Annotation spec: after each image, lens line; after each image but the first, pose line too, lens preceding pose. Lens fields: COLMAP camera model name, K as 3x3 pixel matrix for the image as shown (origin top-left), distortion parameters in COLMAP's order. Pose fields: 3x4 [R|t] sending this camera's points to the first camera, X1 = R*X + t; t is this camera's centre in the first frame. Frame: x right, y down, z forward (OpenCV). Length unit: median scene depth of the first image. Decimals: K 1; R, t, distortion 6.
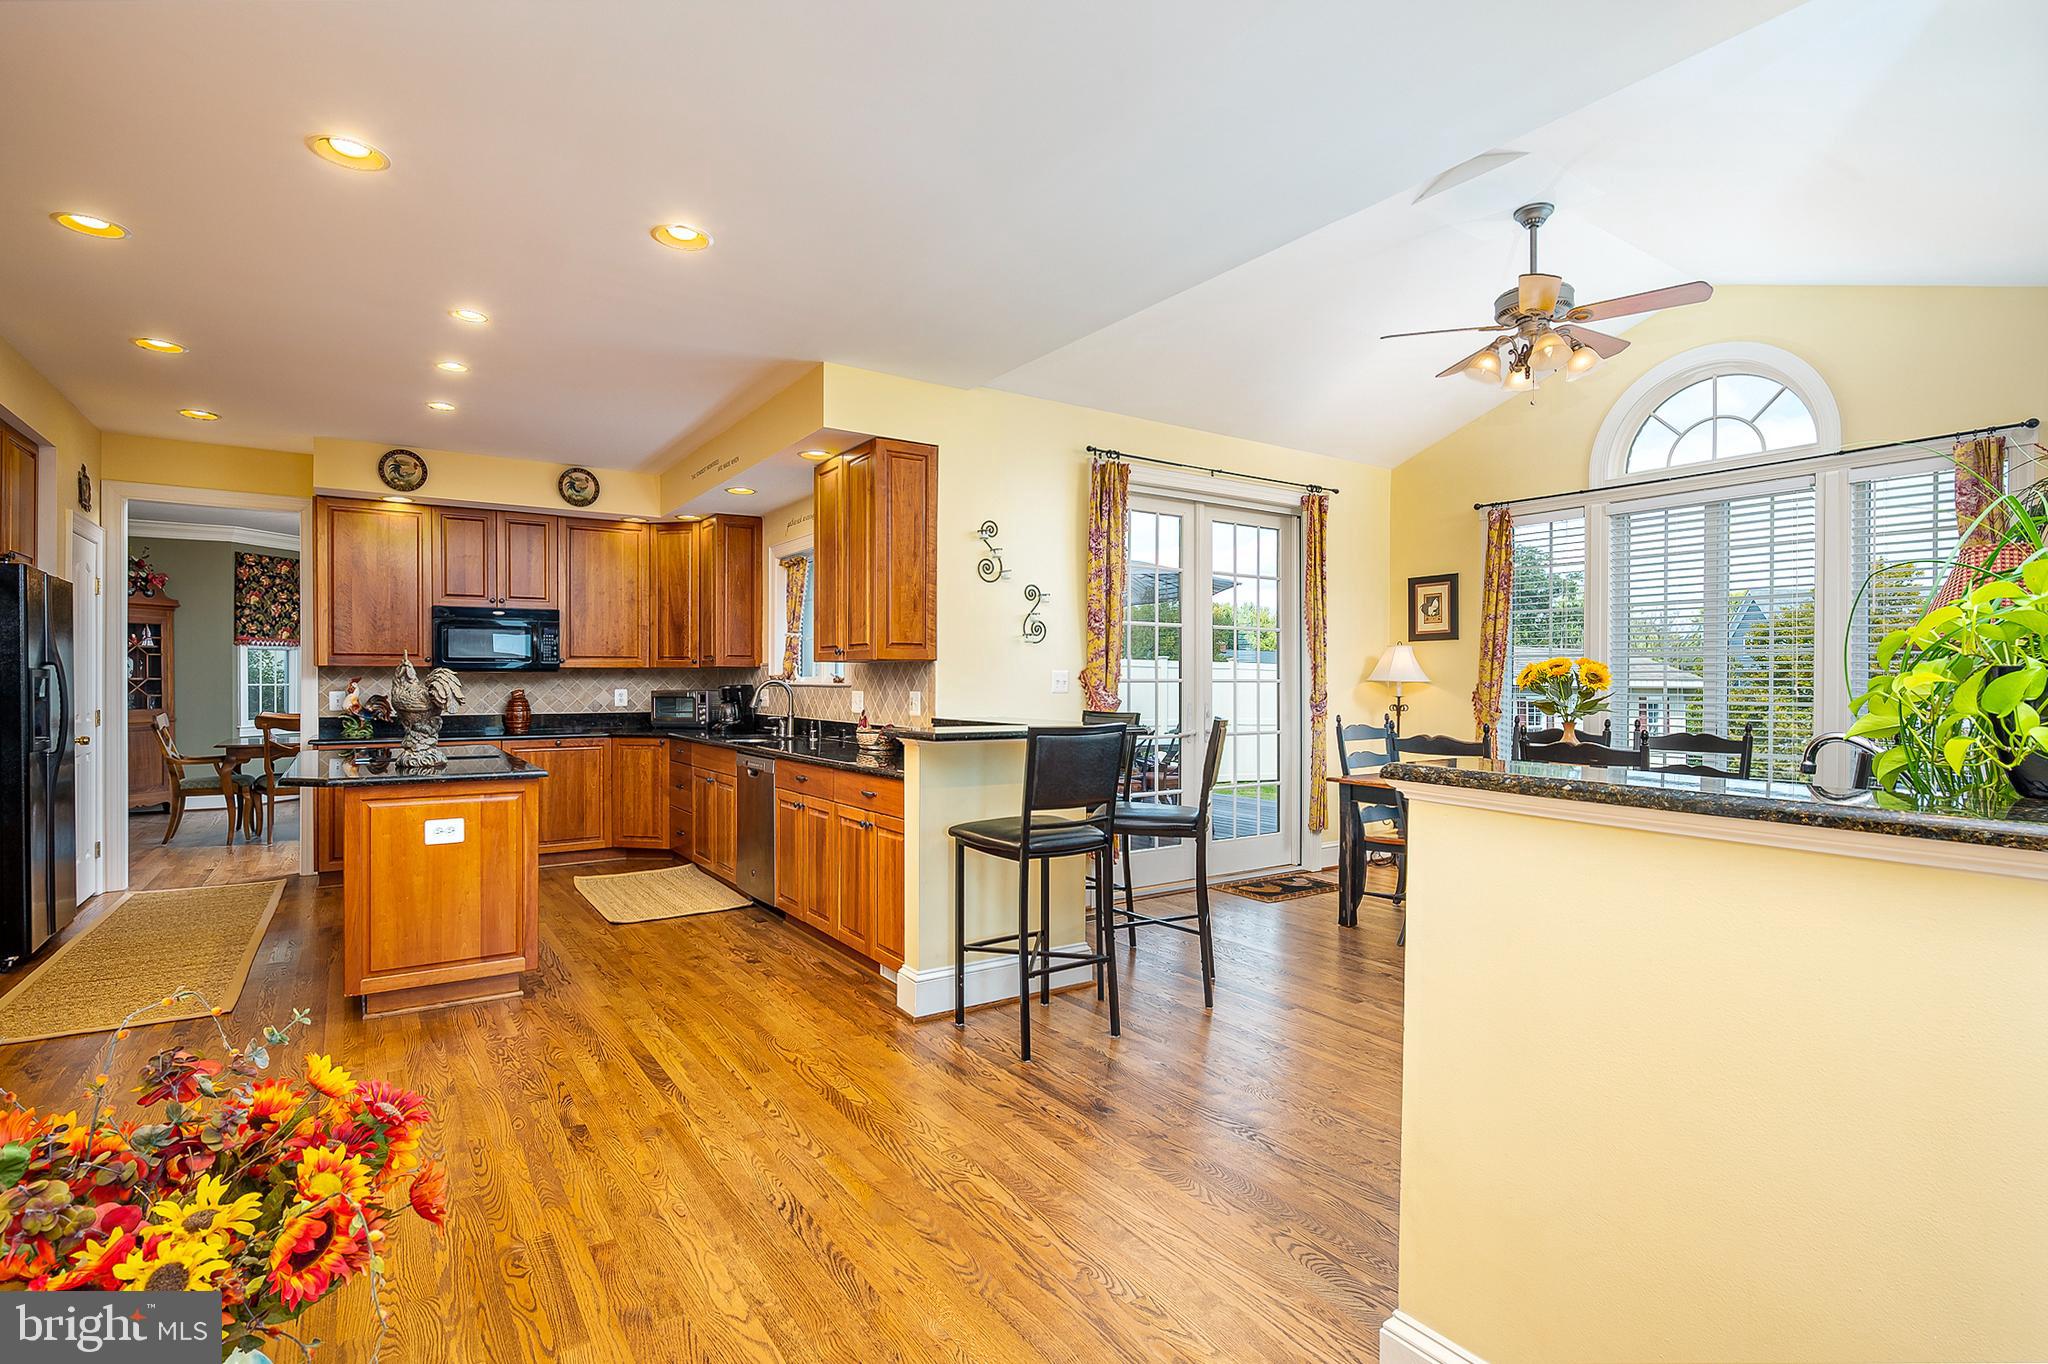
lens RADIAL K [[998.6, 0, 1017.1], [0, 998.6, 683.9], [0, 0, 1]] dist [-0.008791, 0.000142]
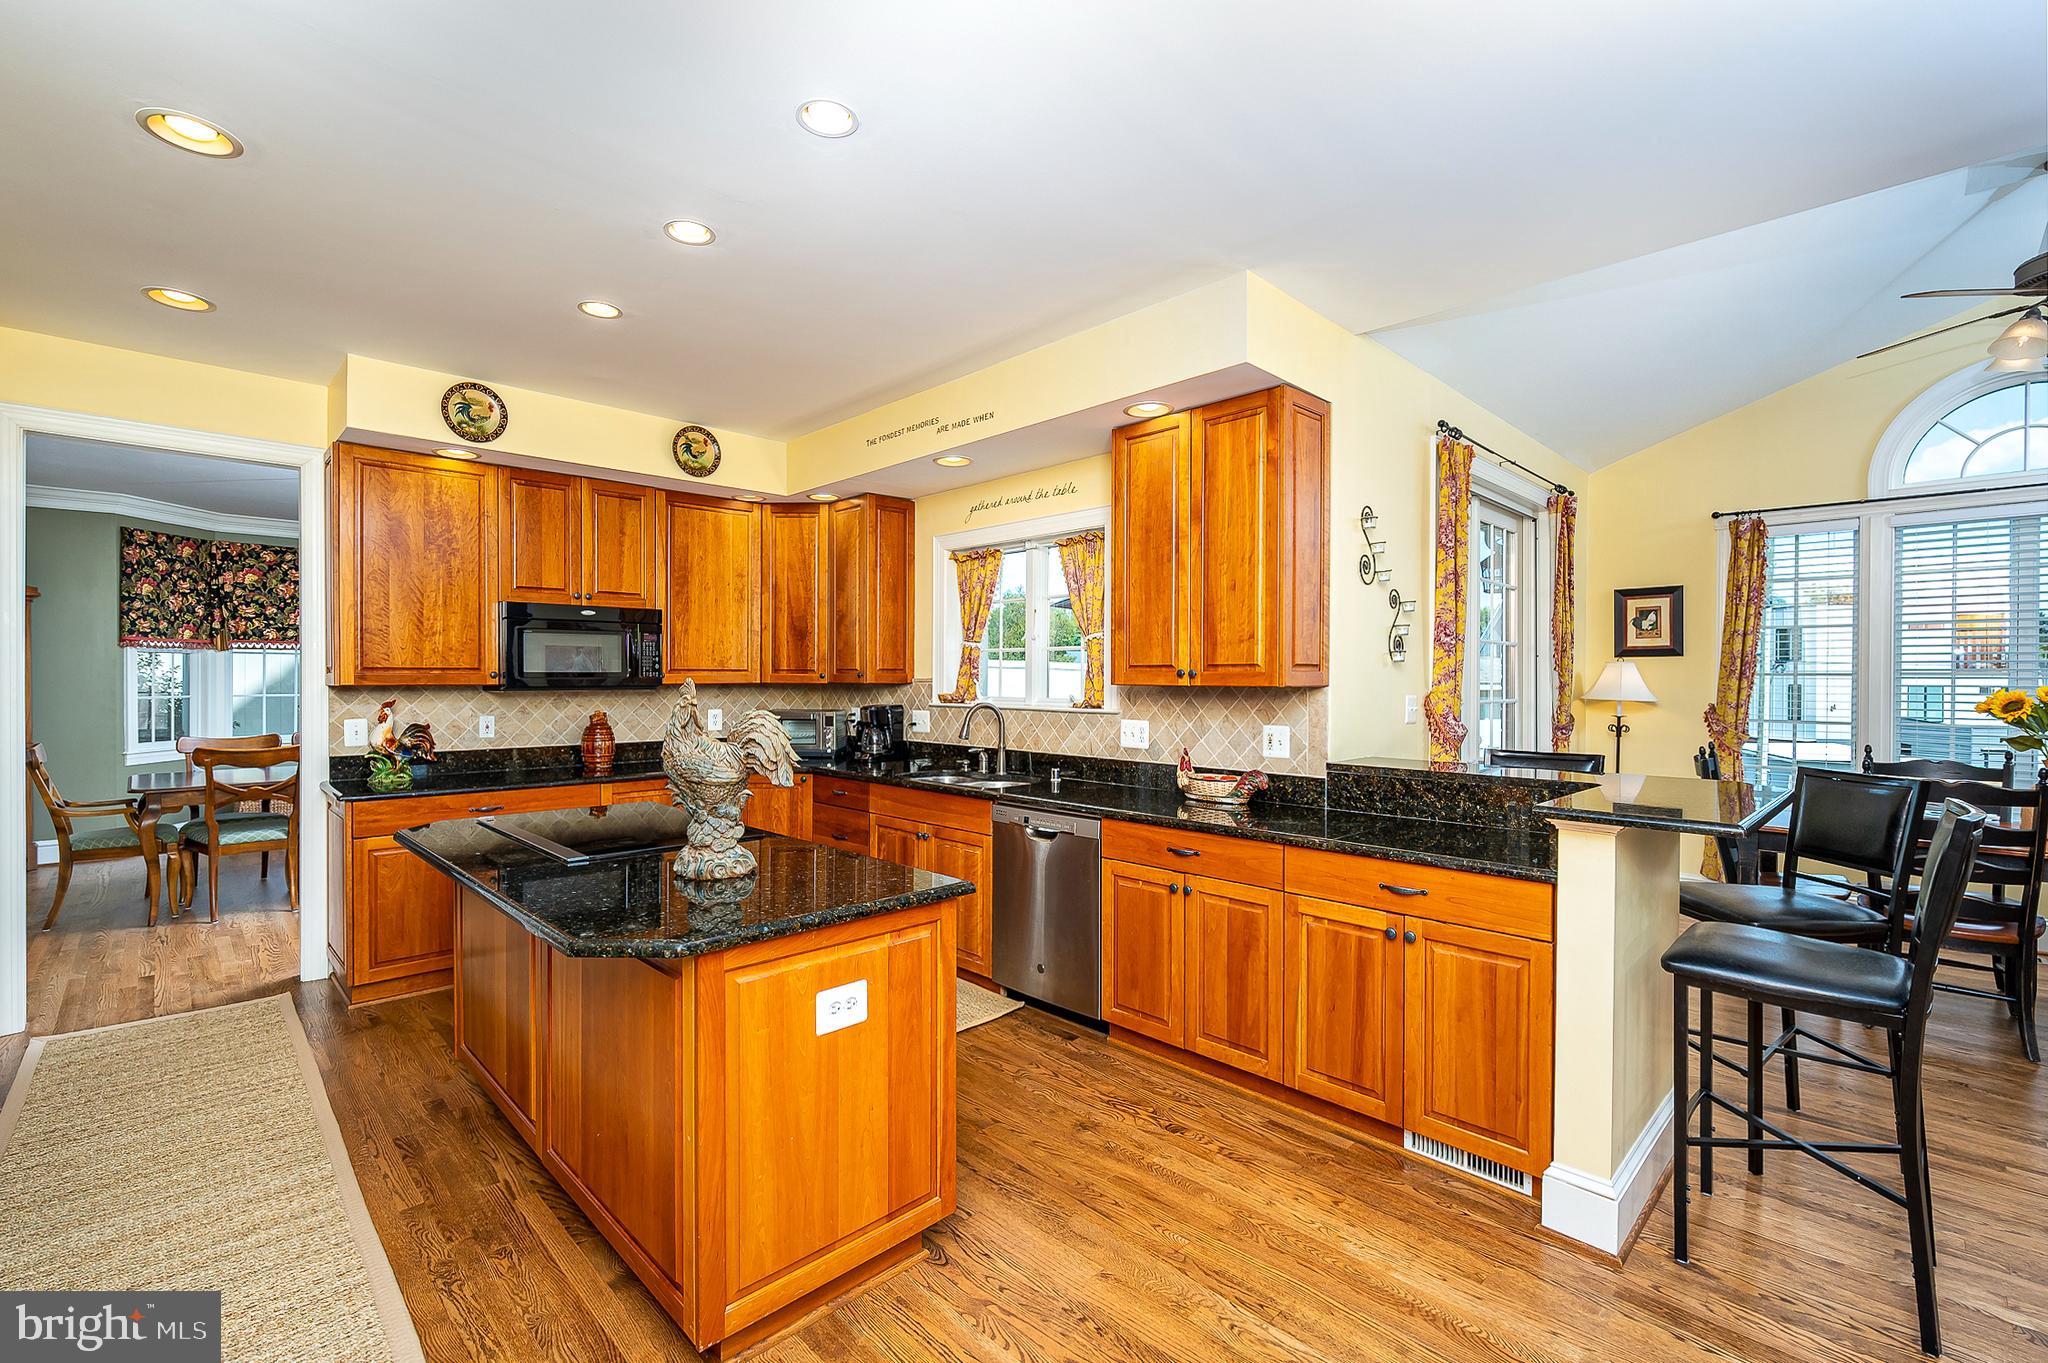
lens RADIAL K [[895.9, 0, 1008.3], [0, 895.9, 677.1], [0, 0, 1]] dist [-0.008136, -0.000391]
pose [[0.983676, 0.001408, 0.179942, -0.350709], [-0.001080, 0.999998, -0.001925, -0.022946], [-0.179944, 0.001699, 0.983675, 0.296348]]
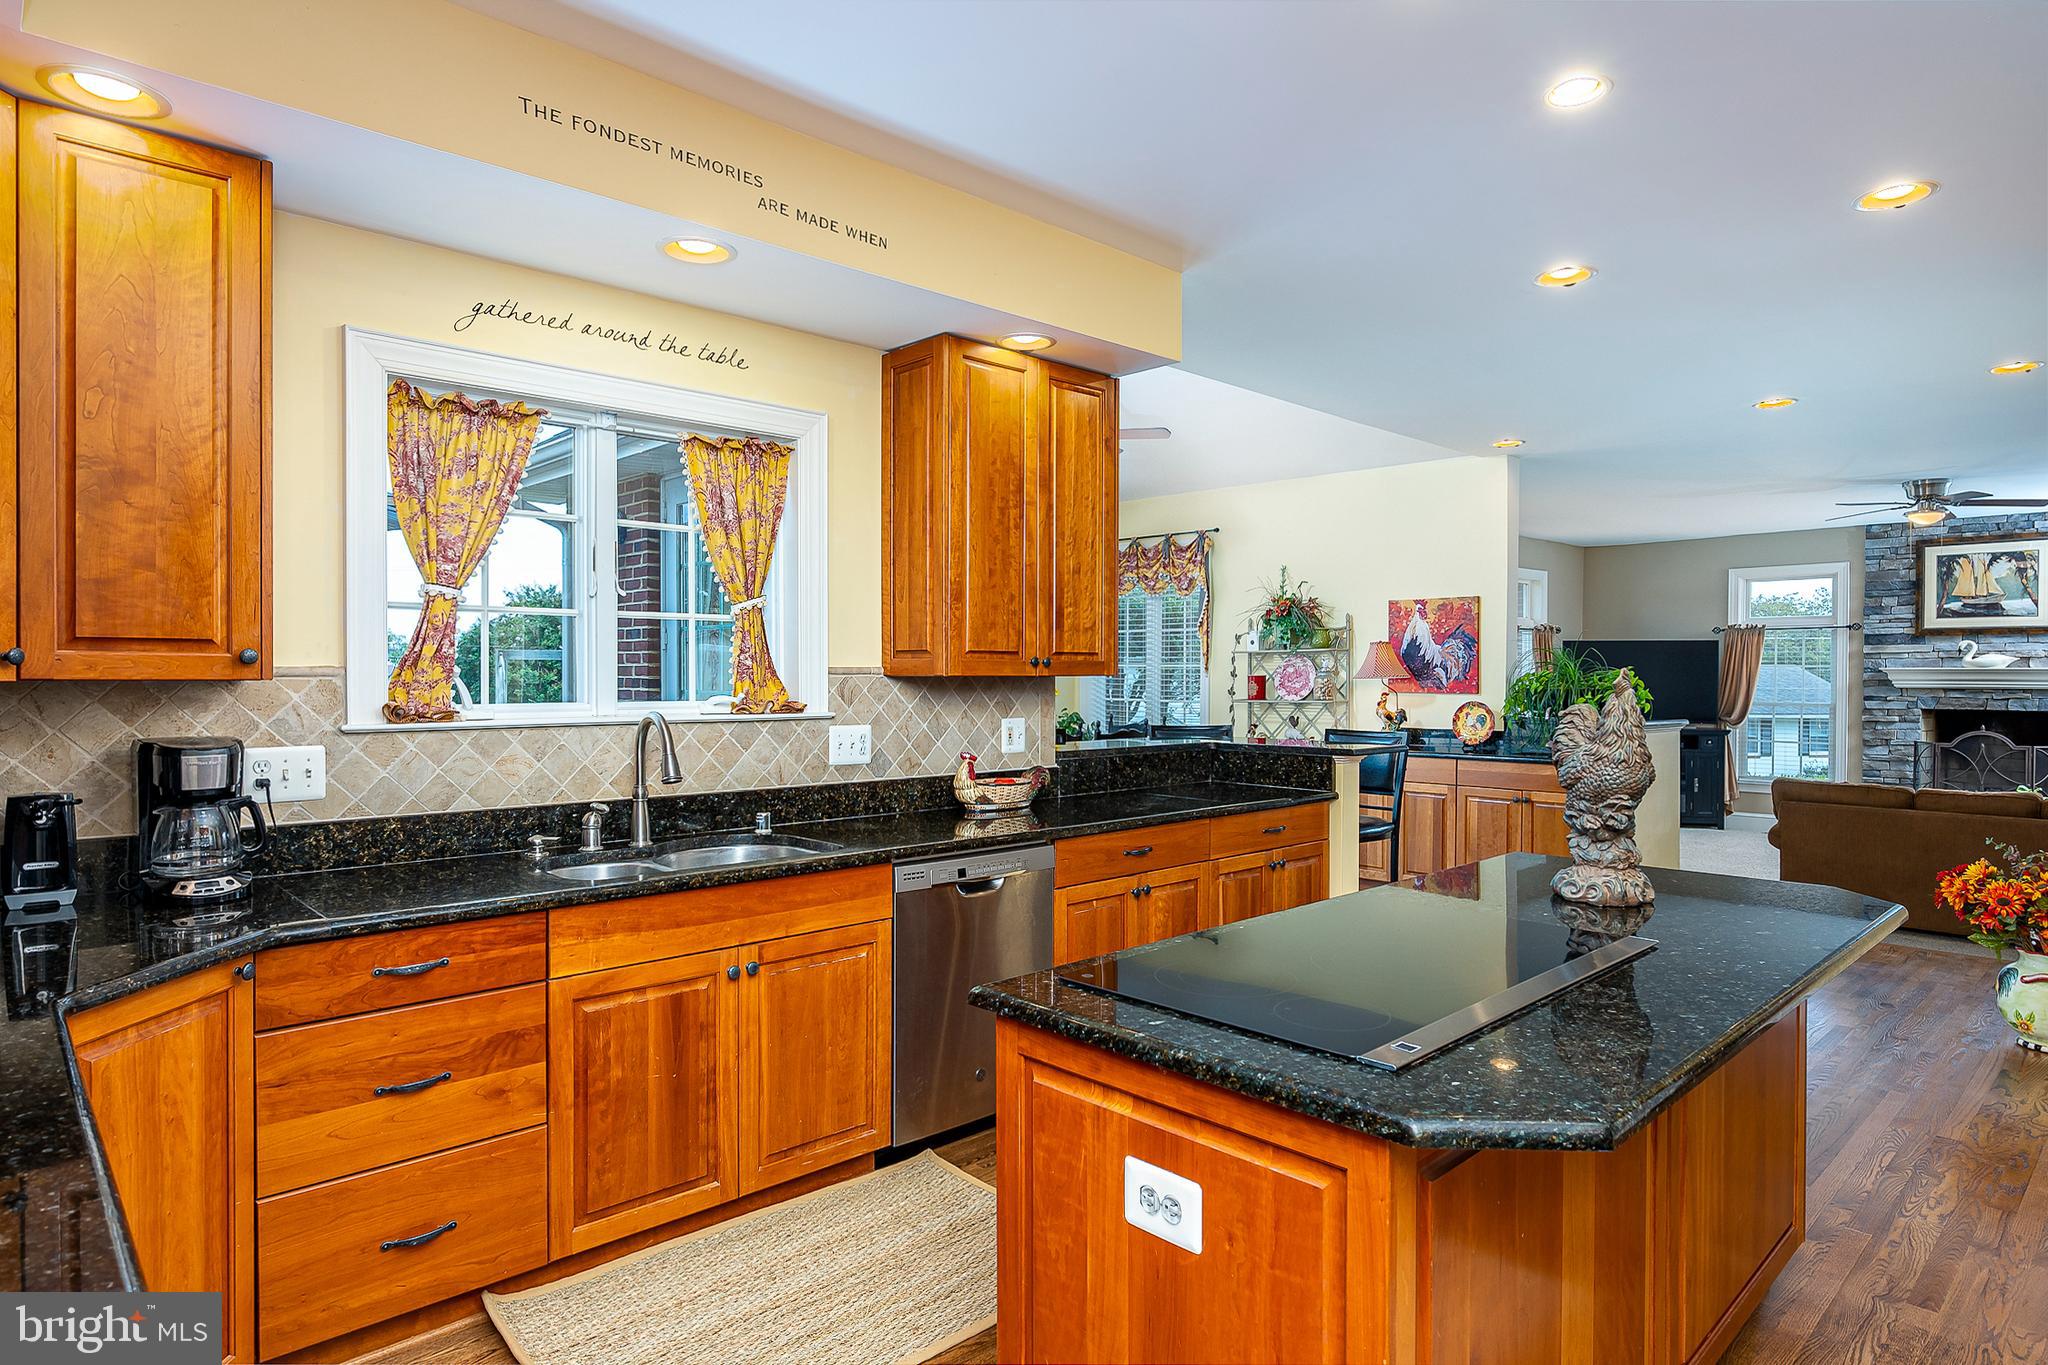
lens RADIAL K [[1126.0, 0, 1024.3], [0, 1126.0, 678.4], [0, 0, 1]] dist [-0.003107, -0.000650]
pose [[-0.166213, -0.008362, 0.986054, -0.733567], [0.000384, 0.999963, 0.008545, -0.022730], [-0.986090, 0.001799, -0.166204, 0.919986]]
